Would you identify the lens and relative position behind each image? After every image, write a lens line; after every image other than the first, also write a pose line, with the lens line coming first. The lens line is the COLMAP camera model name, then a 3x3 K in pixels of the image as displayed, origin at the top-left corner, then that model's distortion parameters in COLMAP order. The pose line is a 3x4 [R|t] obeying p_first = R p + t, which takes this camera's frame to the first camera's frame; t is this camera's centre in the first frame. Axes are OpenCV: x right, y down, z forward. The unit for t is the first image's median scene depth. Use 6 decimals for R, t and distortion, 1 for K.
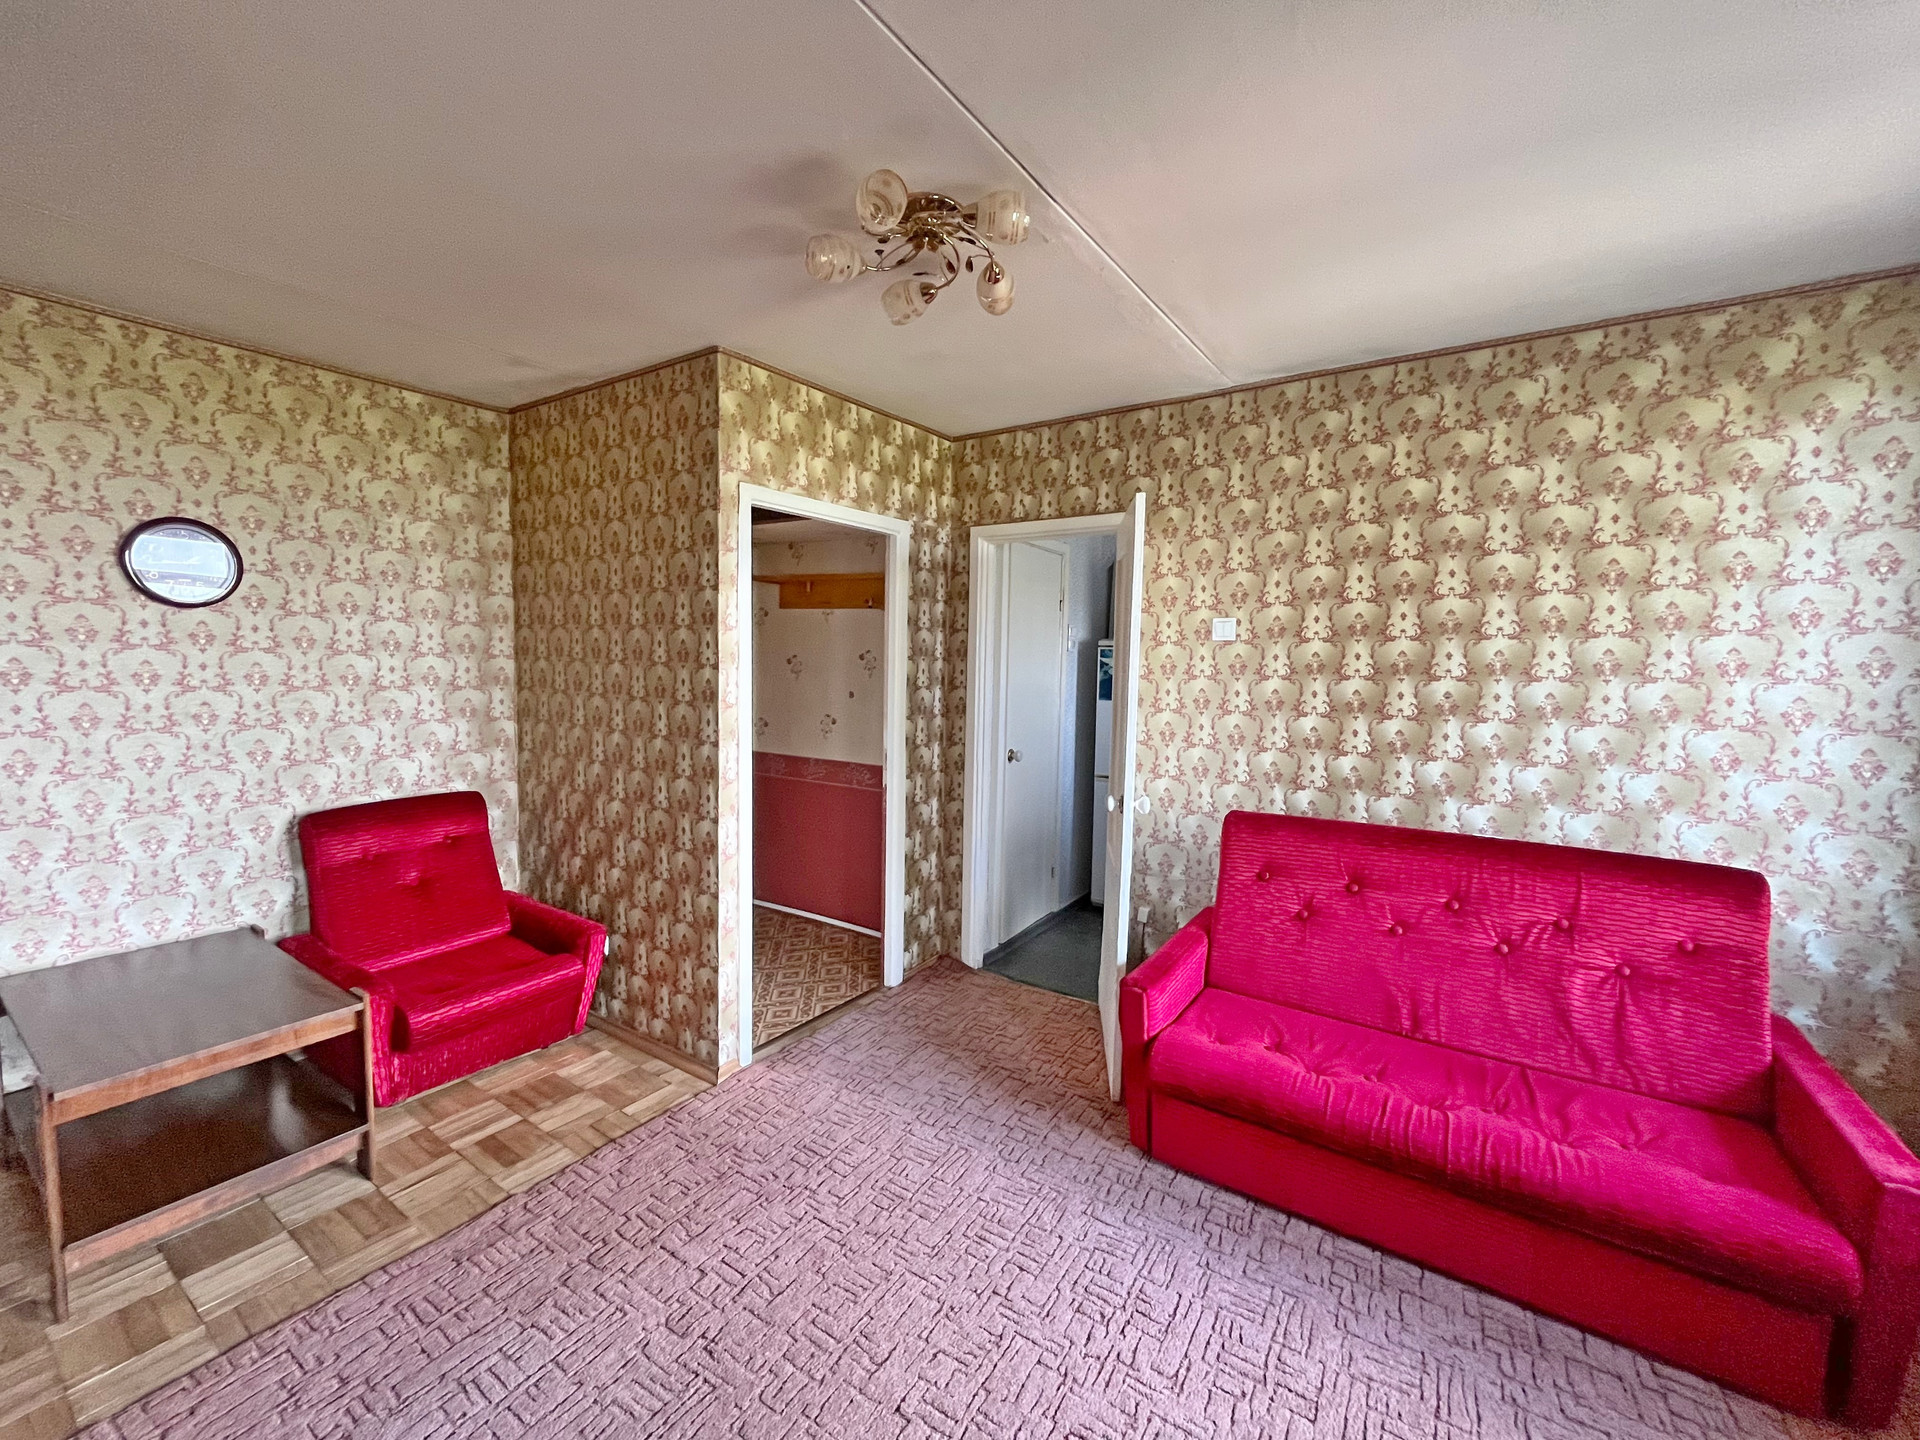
lens RADIAL K [[782.2, 0, 960.9], [0, 782.2, 718.0], [0, 0, 1]] dist [-0.002997, -0.000026]
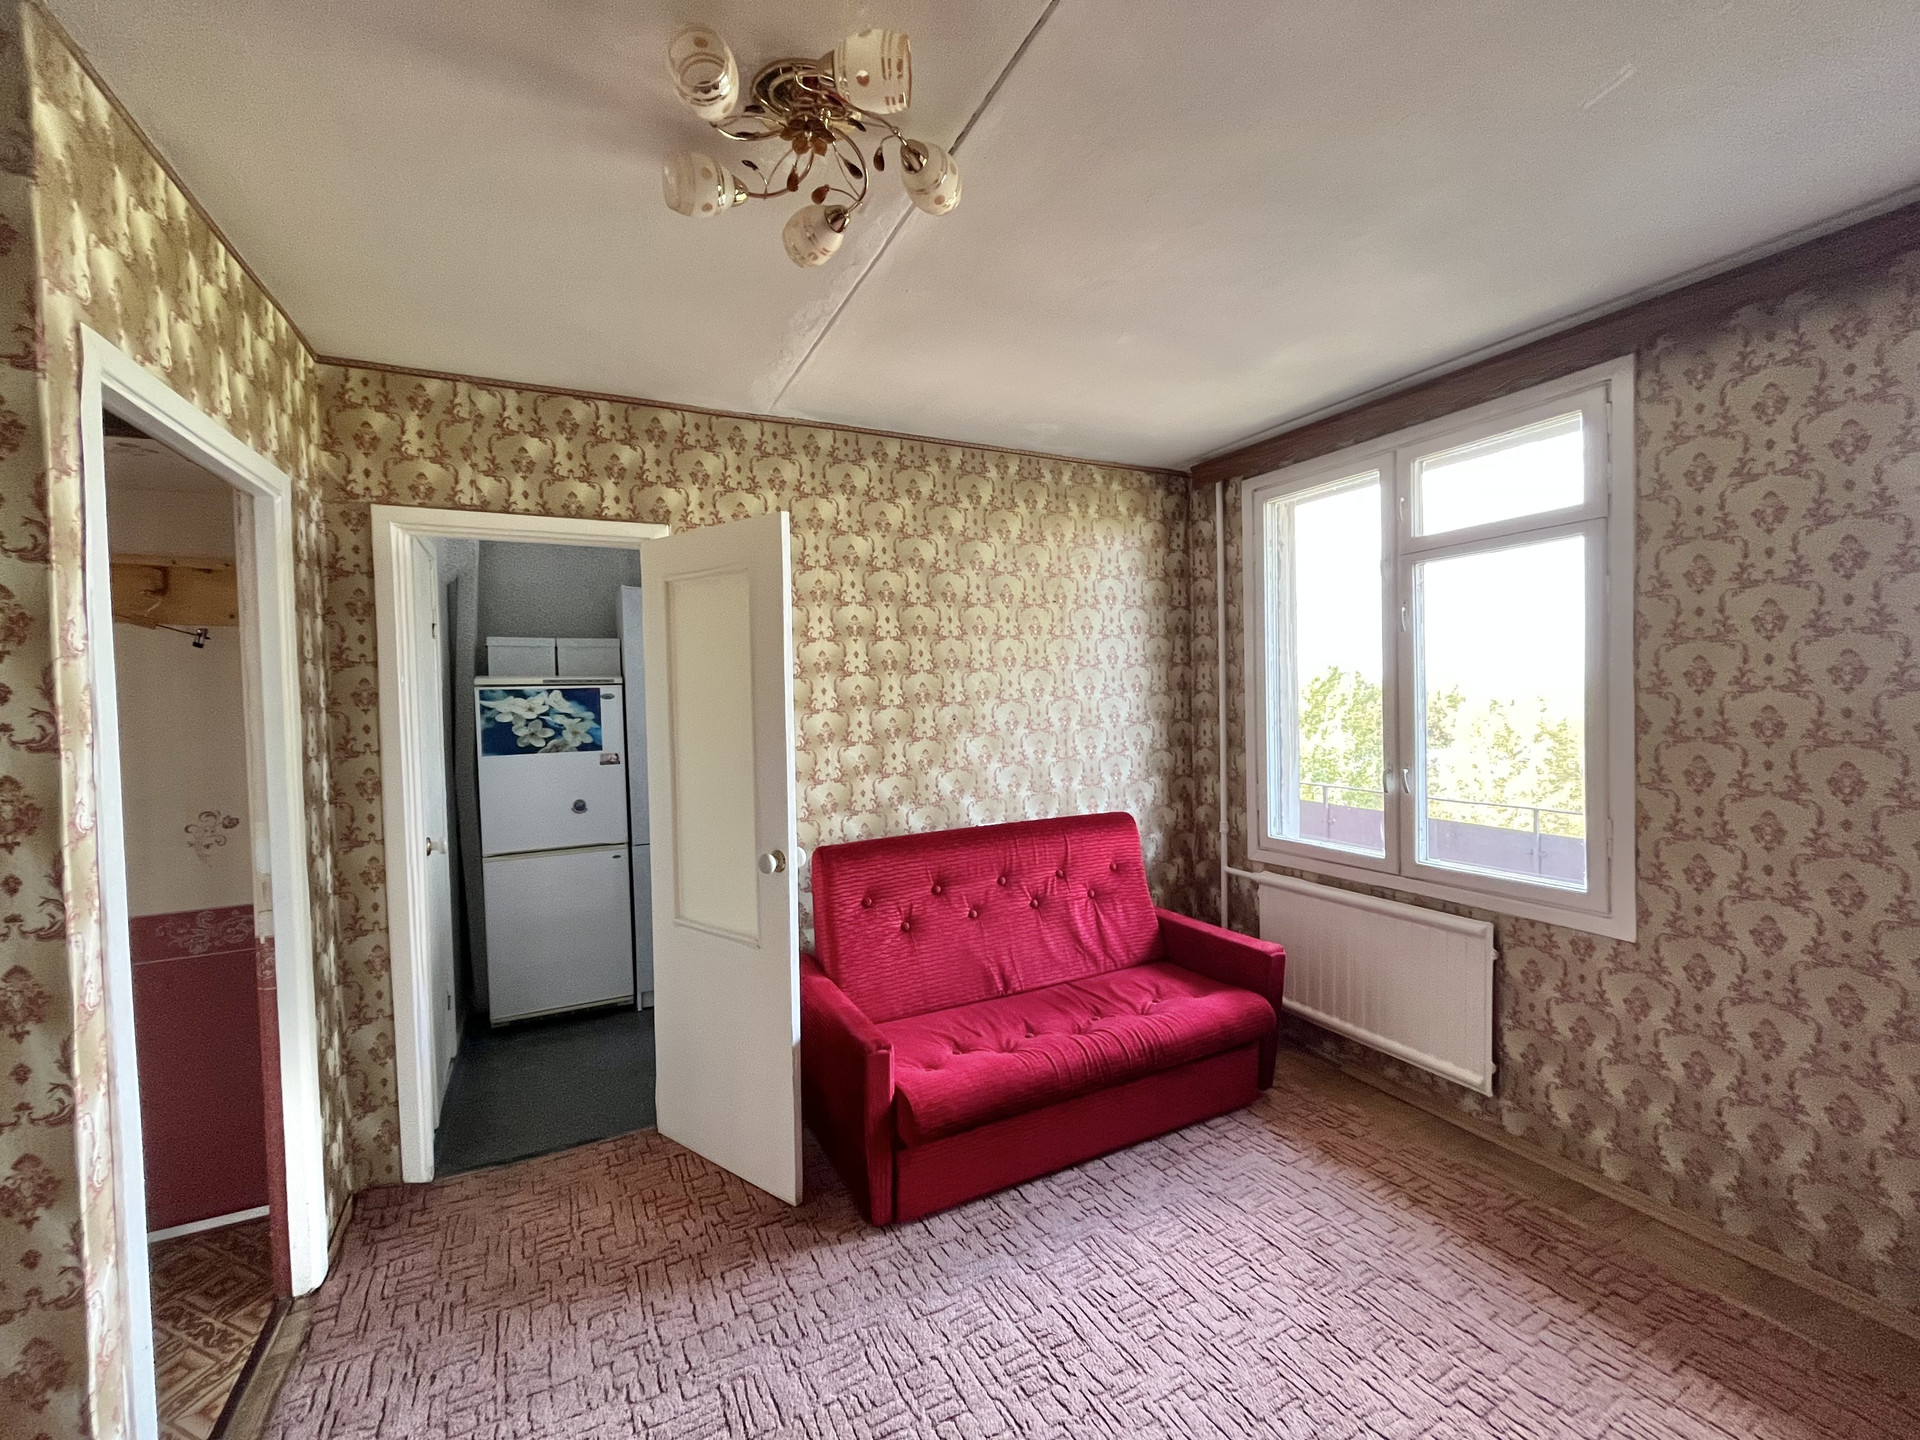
lens RADIAL K [[782.2, 0, 960.4], [0, 782.2, 717.7], [0, 0, 1]] dist [-0.002997, -0.000026]
pose [[0.483091, -0.055955, 0.873780, -0.408291], [0.095941, 0.995330, 0.010696, -0.036586], [-0.870298, 0.078664, 0.486204, 0.349259]]
